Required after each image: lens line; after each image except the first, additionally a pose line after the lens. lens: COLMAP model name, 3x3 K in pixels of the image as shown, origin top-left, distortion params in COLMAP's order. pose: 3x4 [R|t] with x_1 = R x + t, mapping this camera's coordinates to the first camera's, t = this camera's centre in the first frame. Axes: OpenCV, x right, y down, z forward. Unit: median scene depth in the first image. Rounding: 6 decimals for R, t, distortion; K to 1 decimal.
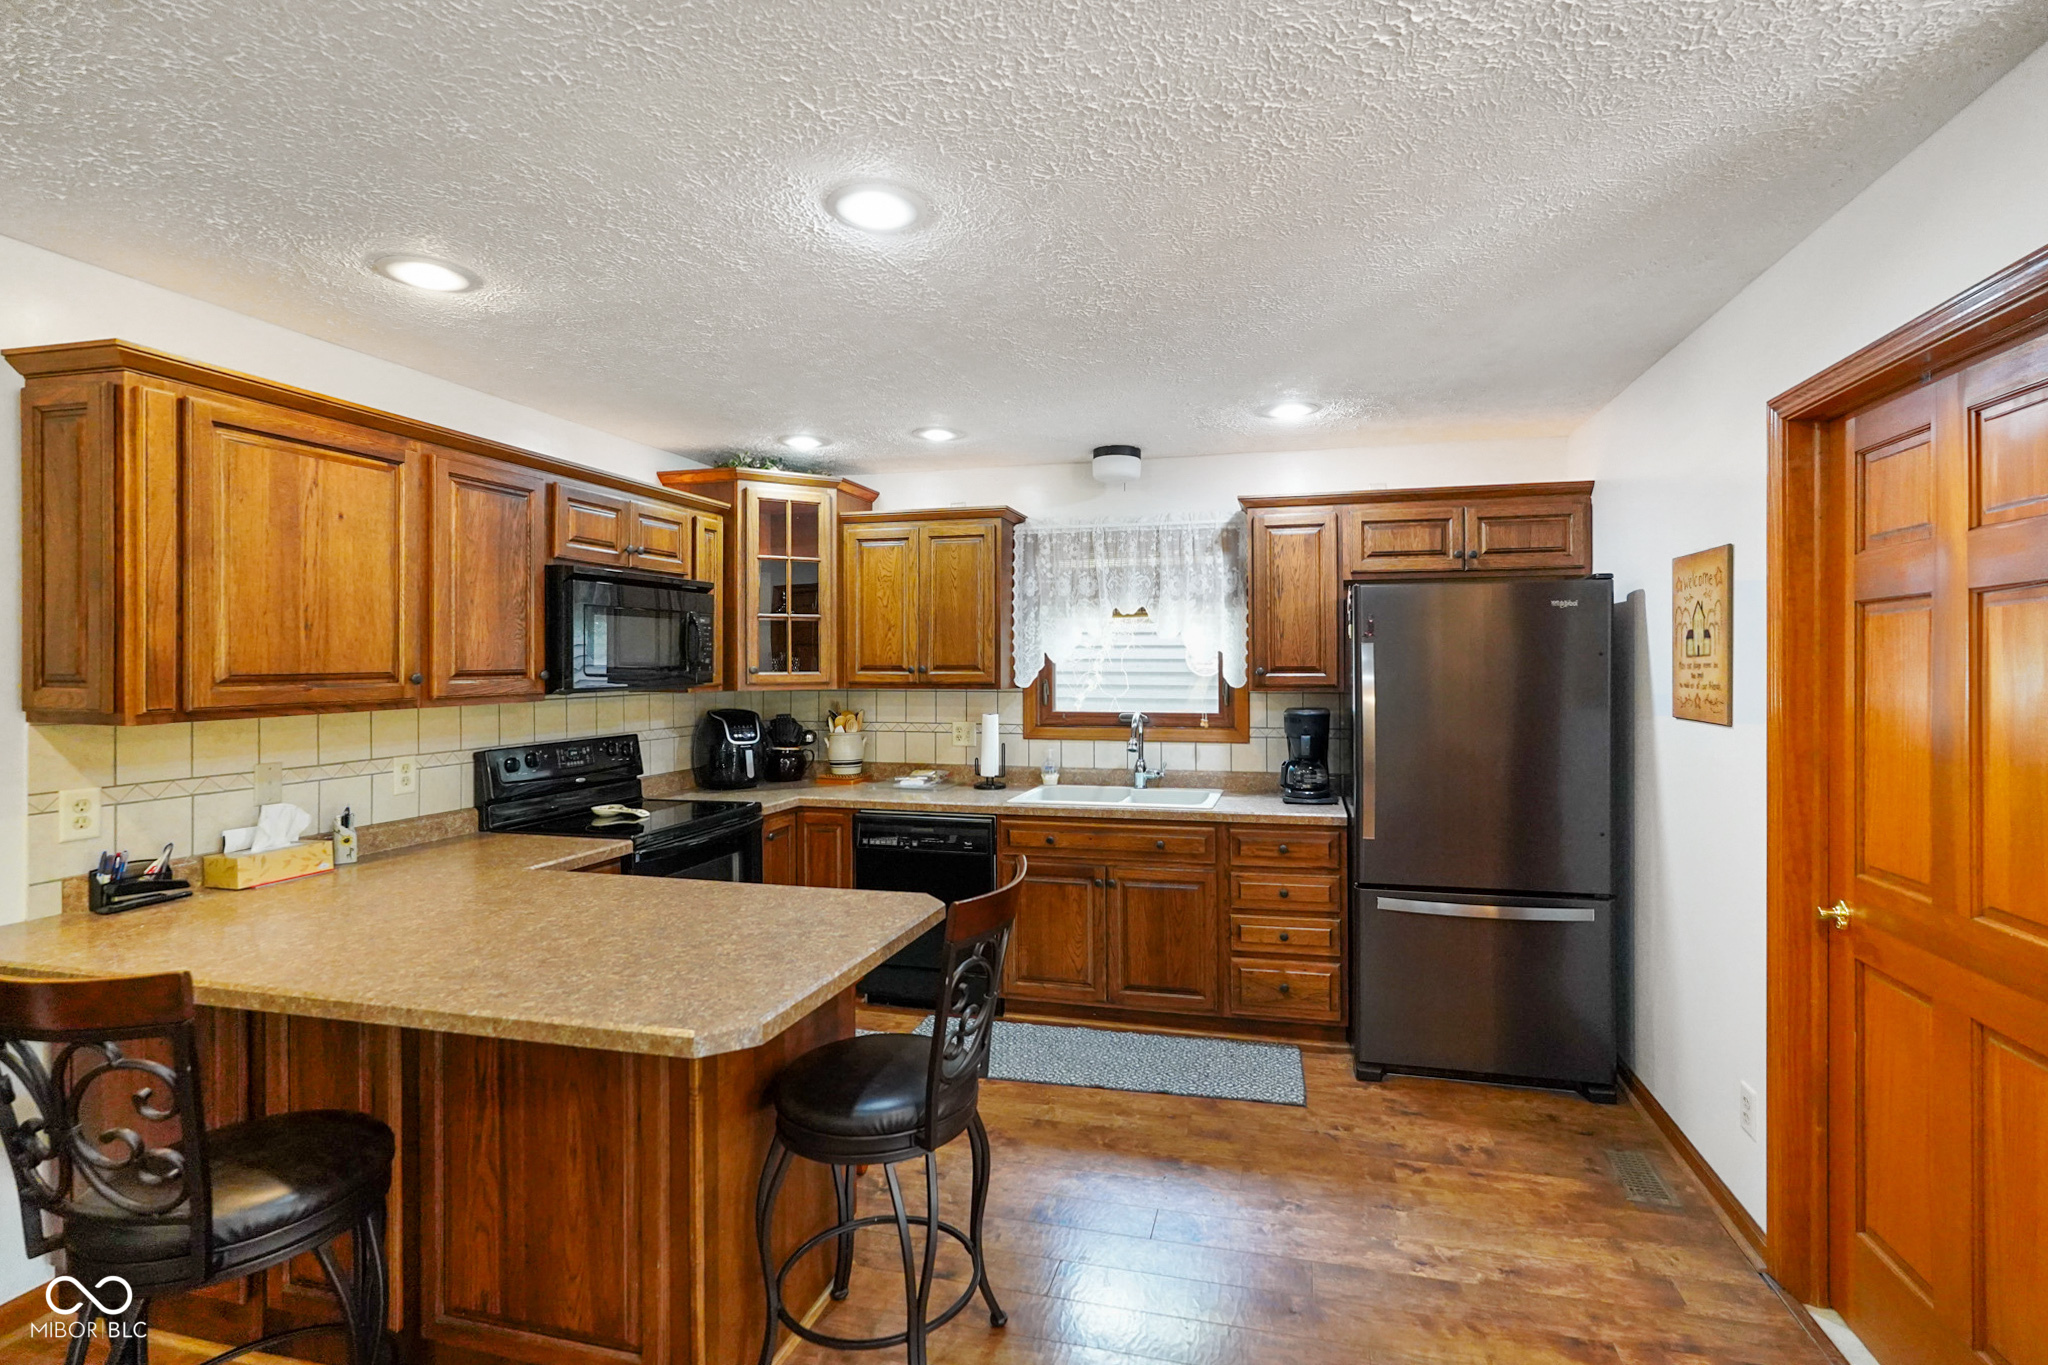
lens RADIAL K [[941.9, 0, 1030.9], [0, 941.9, 666.3], [0, 0, 1]] dist [0.002582, 0.000249]
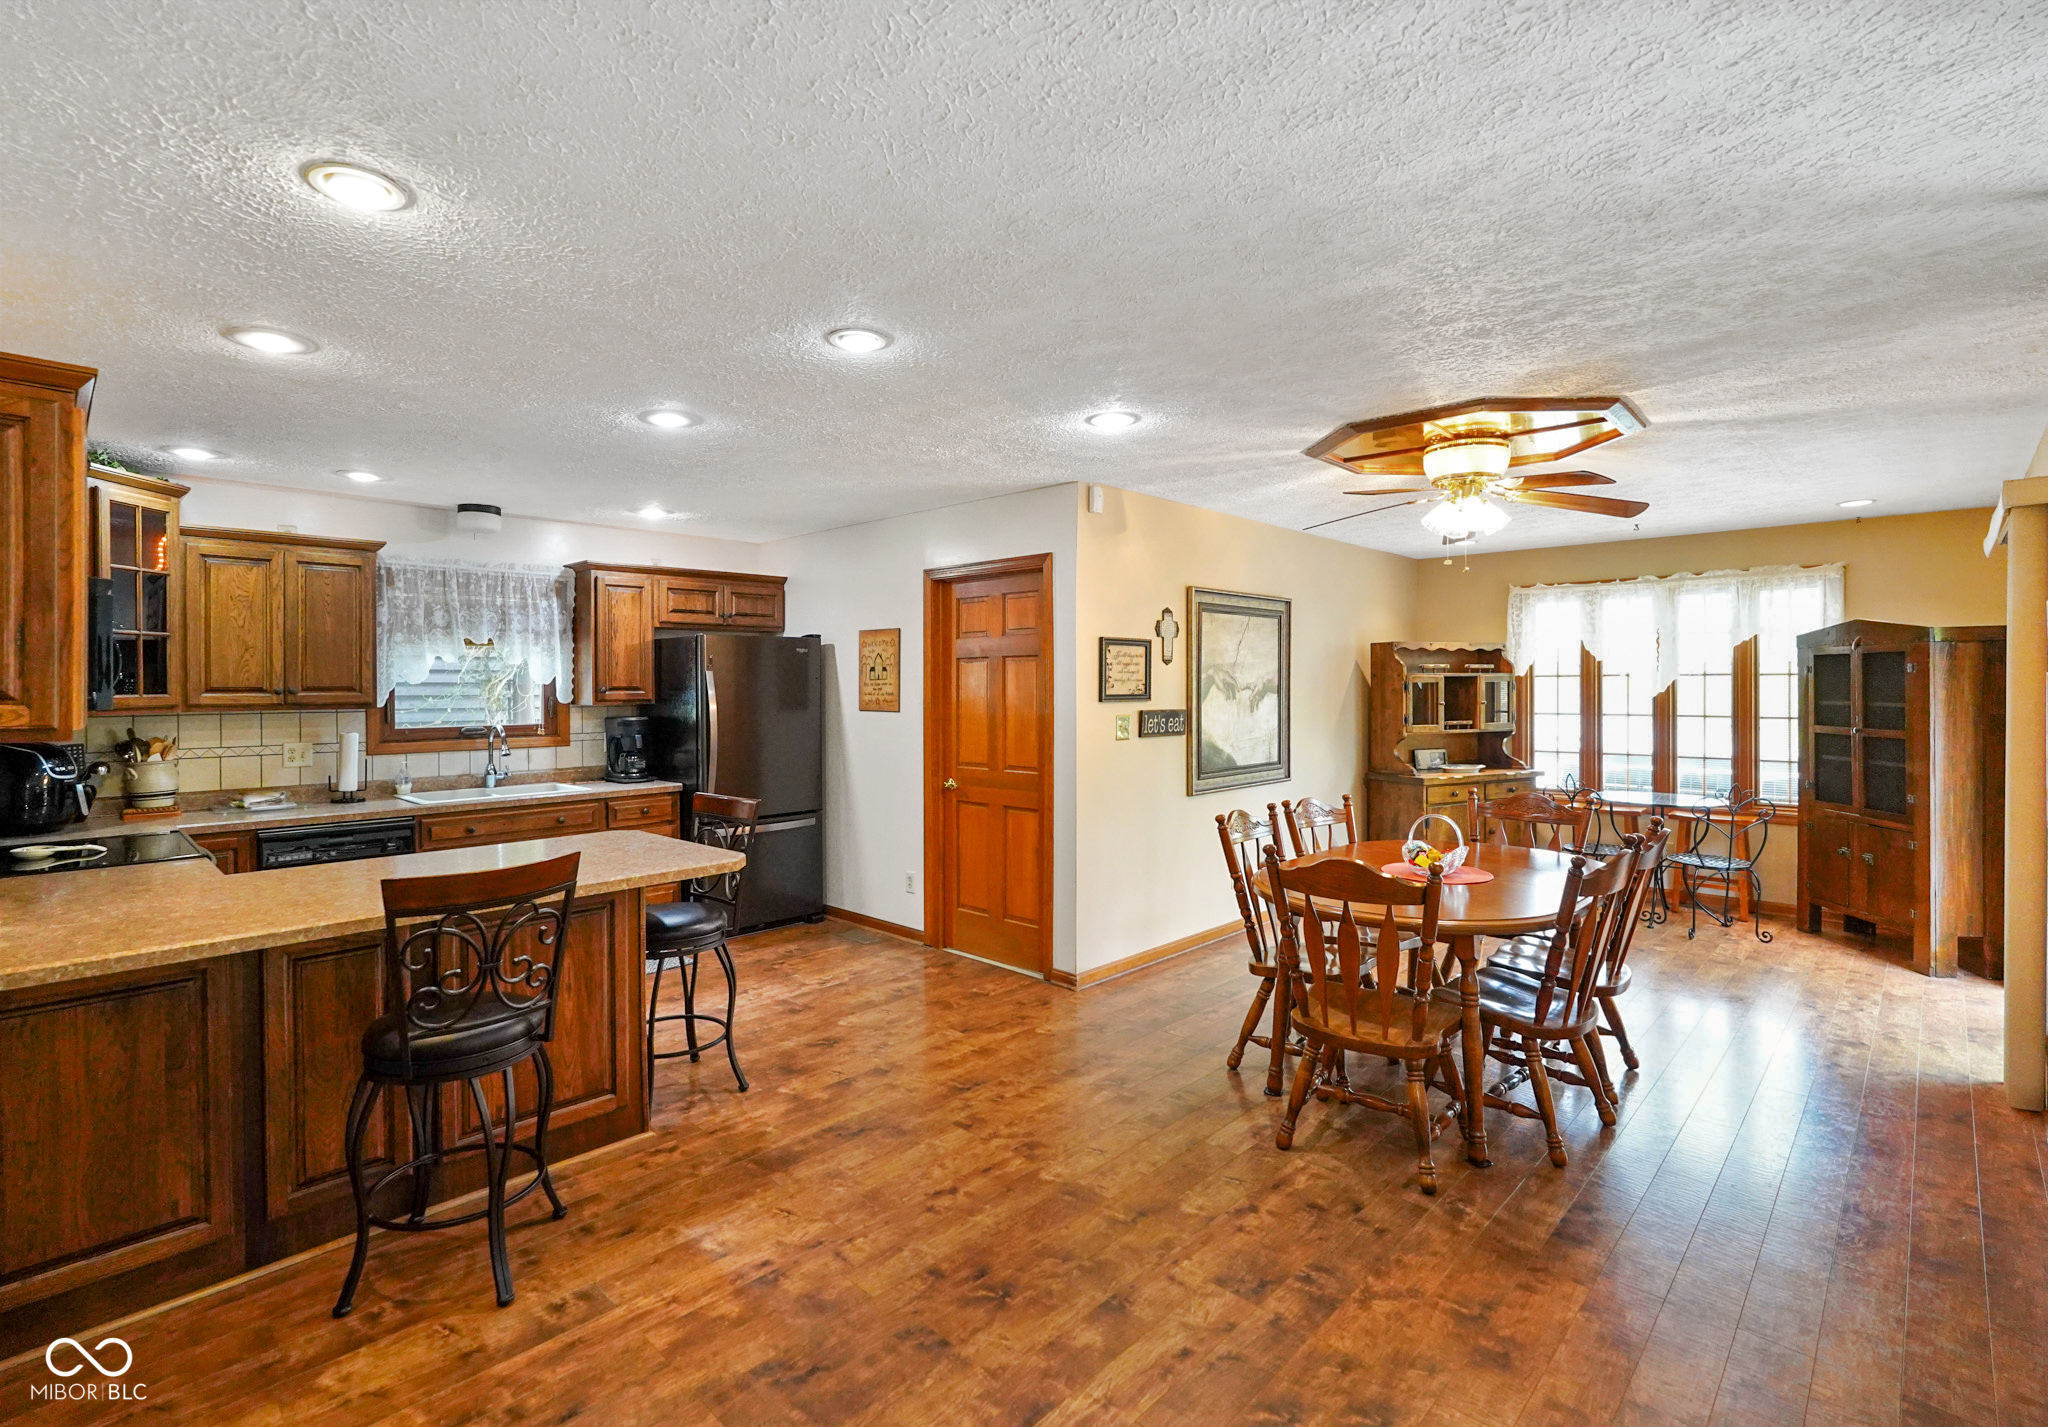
lens RADIAL K [[949.5, 0, 1024.2], [0, 949.5, 697.5], [0, 0, 1]] dist [0.001886, 0.000269]
pose [[0.482664, -0.013990, 0.875694, -0.629598], [0.007454, 0.999902, 0.011866, 0.003968], [-0.875774, 0.000800, 0.482721, -0.190455]]
